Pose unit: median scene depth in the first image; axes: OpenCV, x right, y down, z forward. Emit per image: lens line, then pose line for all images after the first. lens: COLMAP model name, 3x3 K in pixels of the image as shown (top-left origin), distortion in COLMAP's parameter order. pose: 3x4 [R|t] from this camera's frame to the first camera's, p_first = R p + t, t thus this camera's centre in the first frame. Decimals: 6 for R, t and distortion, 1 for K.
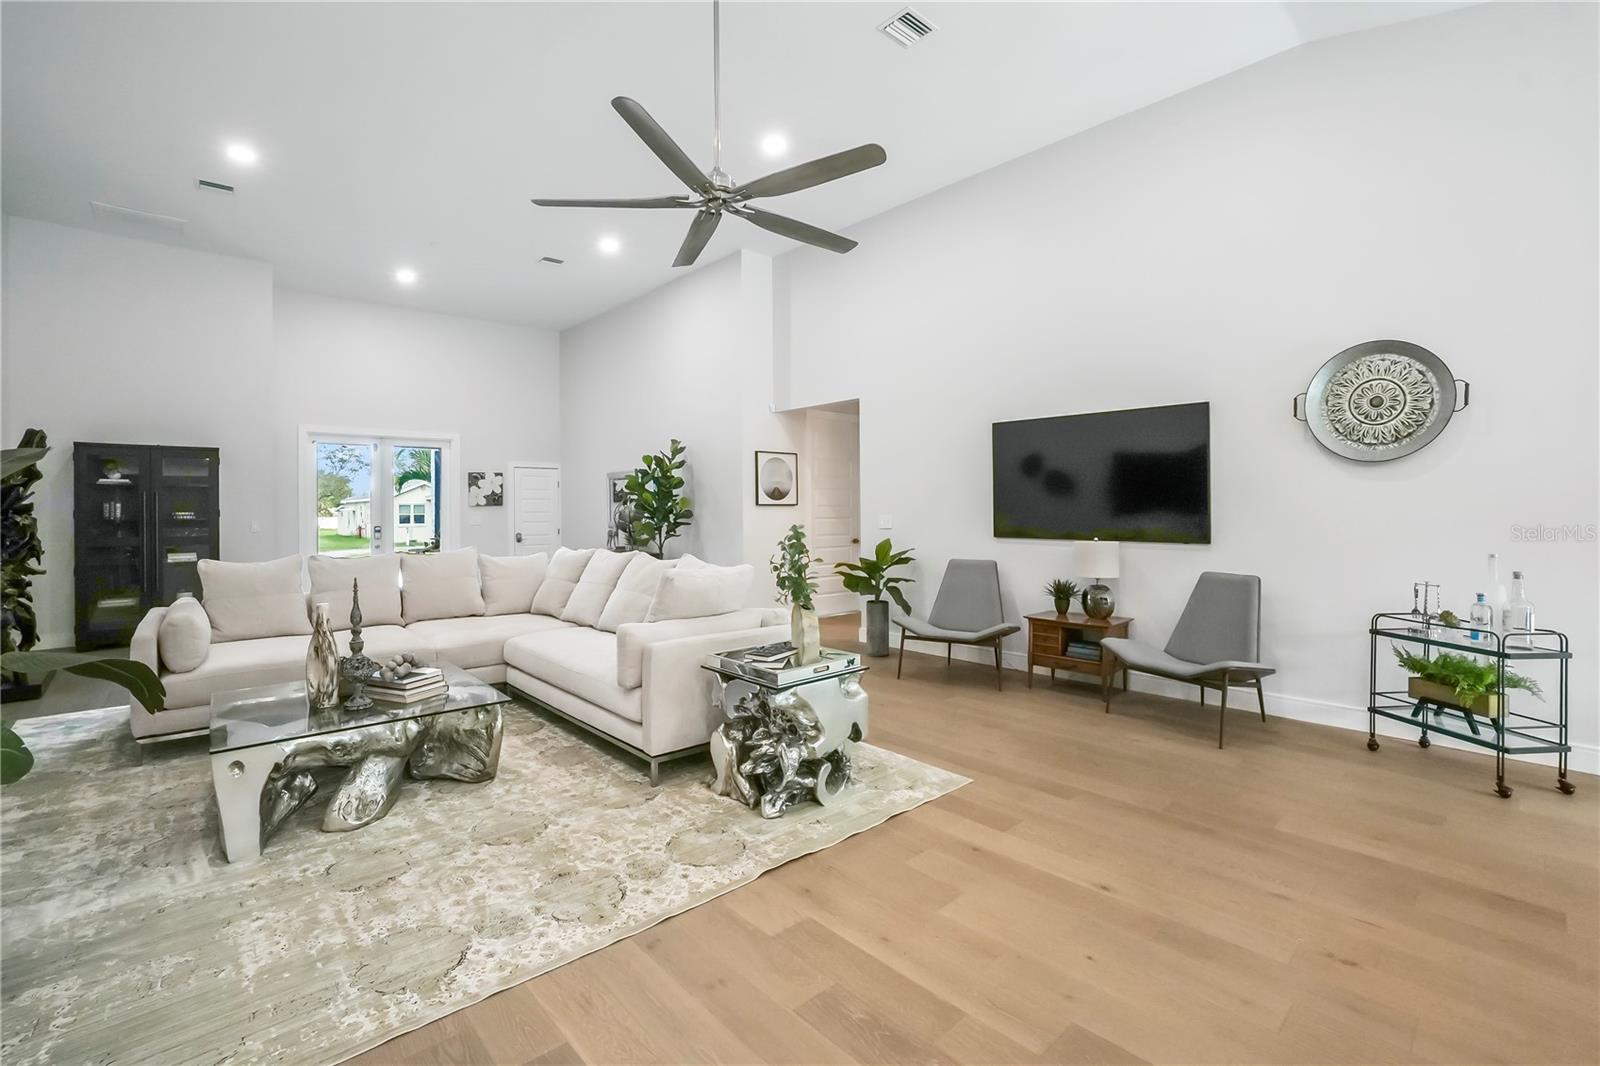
lens RADIAL K [[708.6, 0, 795.2], [0, 708.6, 511.8], [0, 0, 1]] dist [-0.081685, 0.036861]
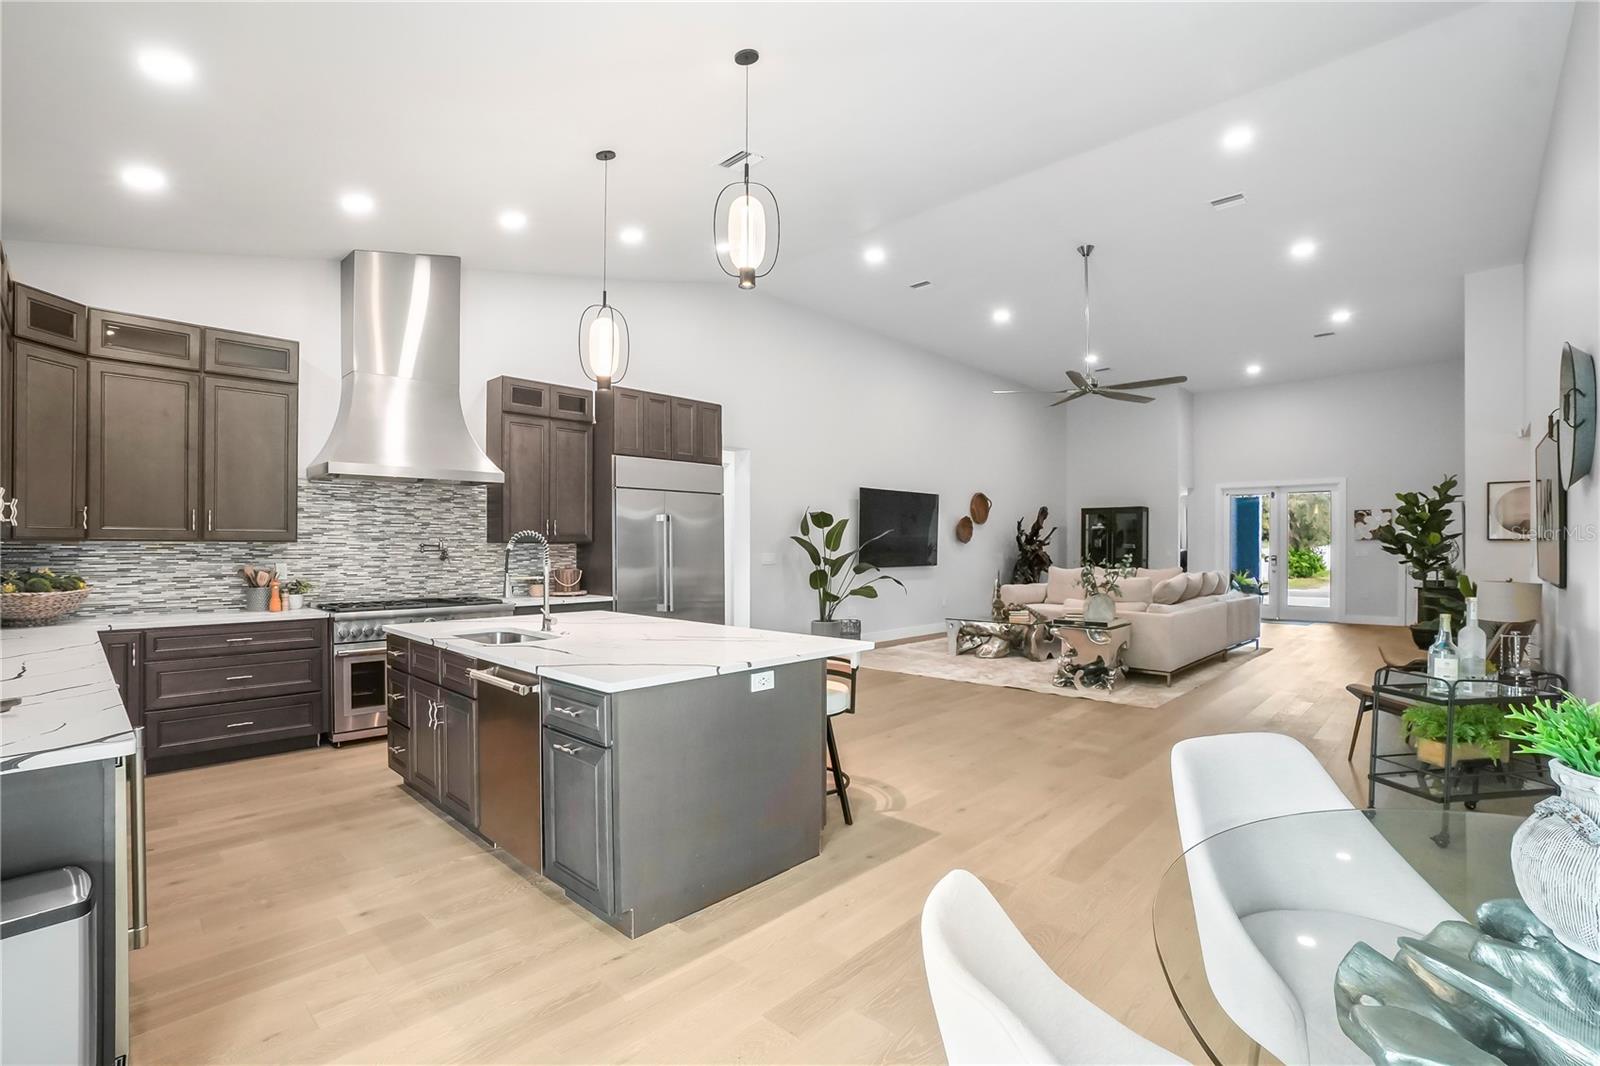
lens RADIAL K [[724.5, 0, 794.3], [0, 724.5, 547.0], [0, 0, 1]] dist [-0.066969, 0.024337]
pose [[0.068965, 0.008670, -0.997581, 0.785487], [-0.002859, 0.999960, 0.008493, -0.004892], [0.997615, 0.002266, 0.068987, 0.011521]]
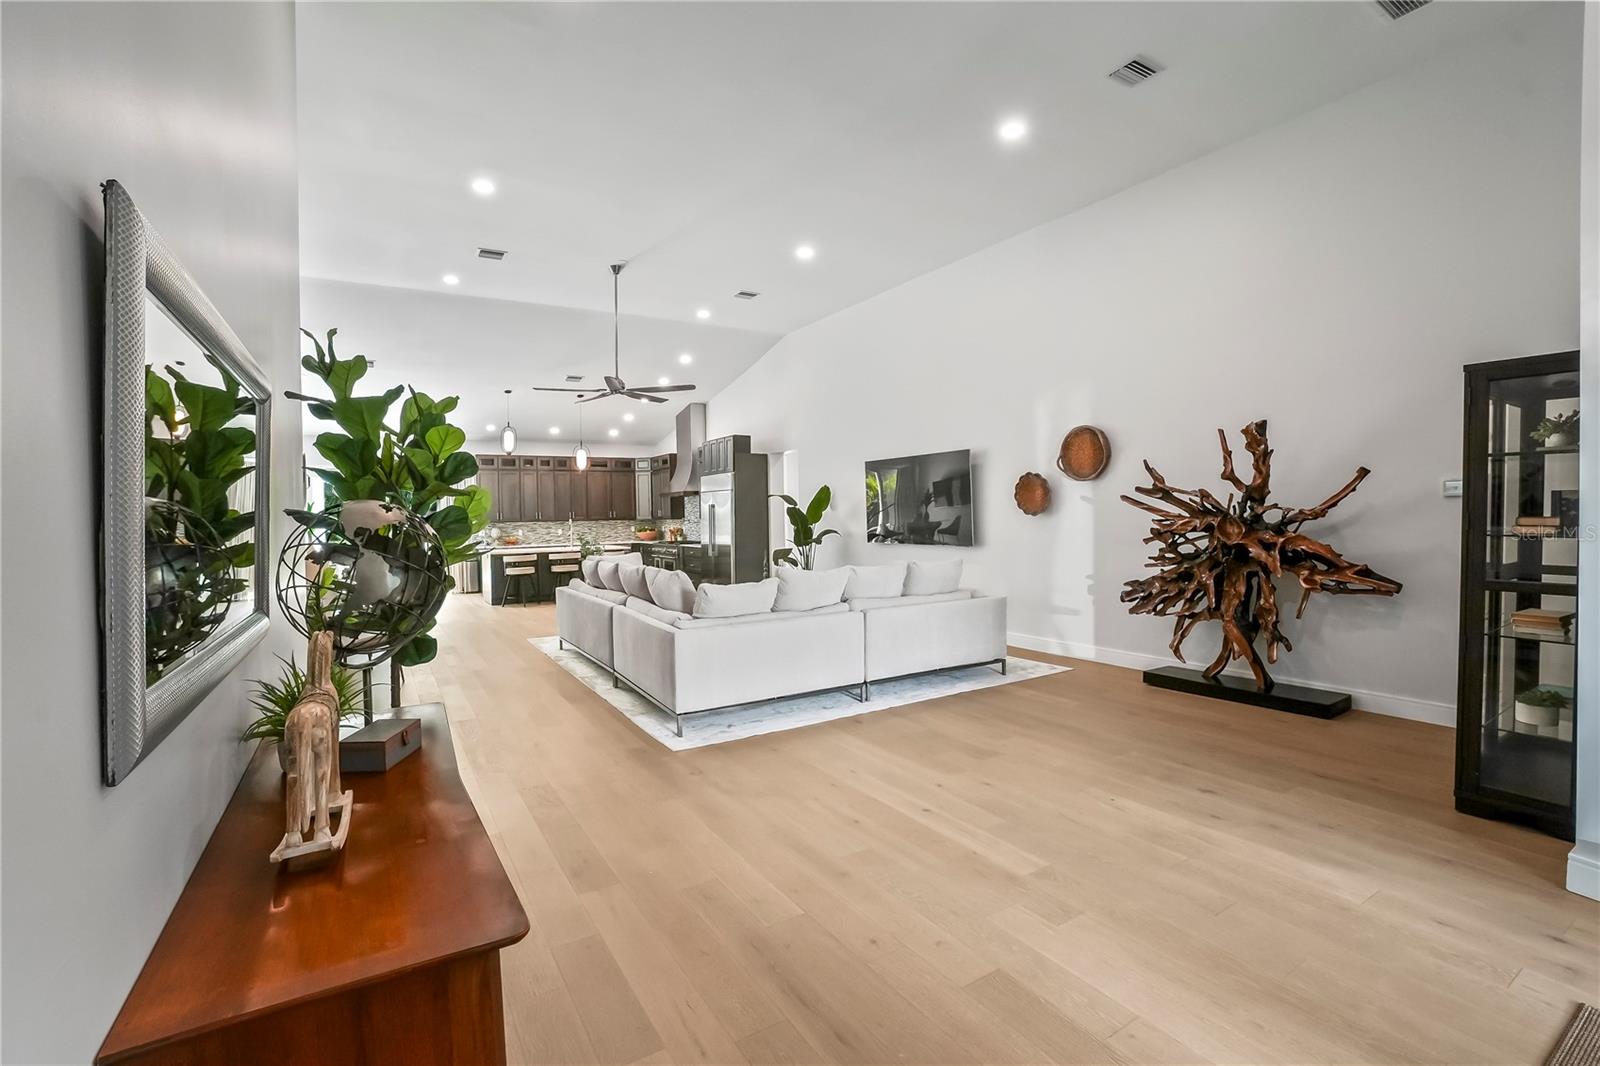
lens RADIAL K [[699.5, 0, 795.4], [0, 699.5, 523.3], [0, 0, 1]] dist [-0.054539, 0.017605]
pose [[-0.983345, 0.021391, 0.180488, -0.458721], [0.024532, 0.999584, 0.015191, -0.012469], [-0.180088, 0.019366, -0.983460, 1.324822]]
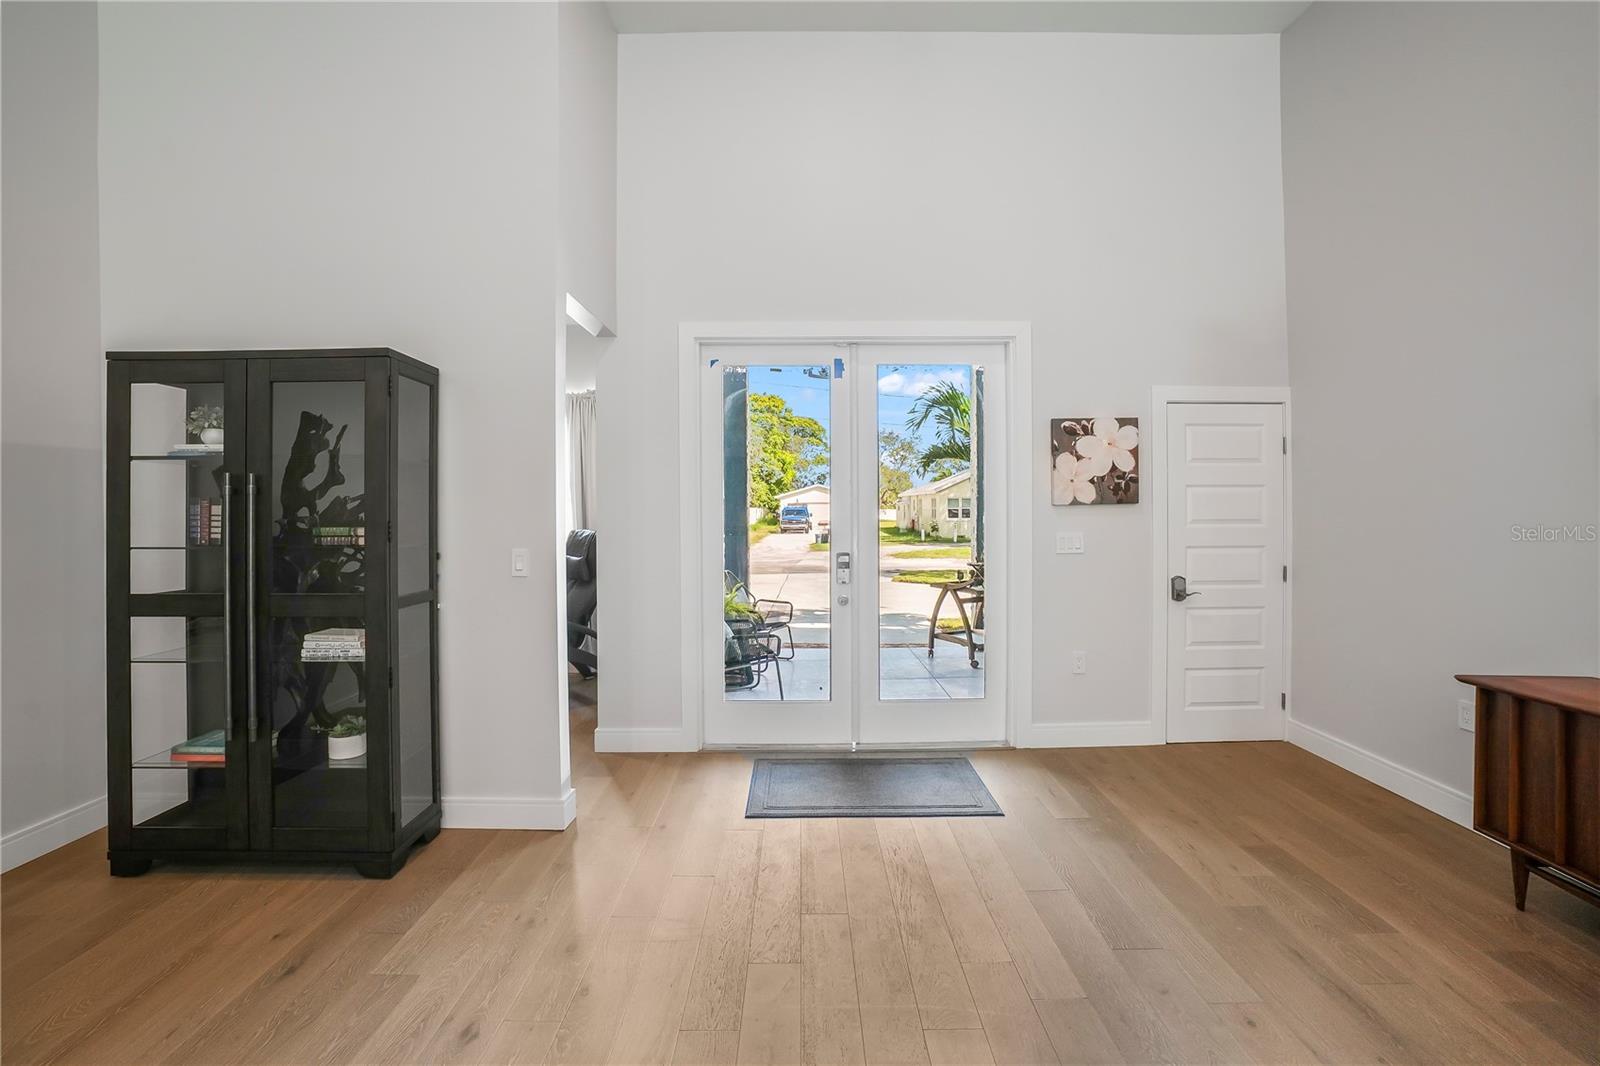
lens RADIAL K [[708.6, 0, 795.2], [0, 708.6, 511.8], [0, 0, 1]] dist [-0.081685, 0.036861]
pose [[0.738517, 0.007750, -0.674191, -0.399620], [-0.000568, 0.999941, 0.010873, -0.011147], [0.674235, -0.007647, 0.738477, 0.789854]]
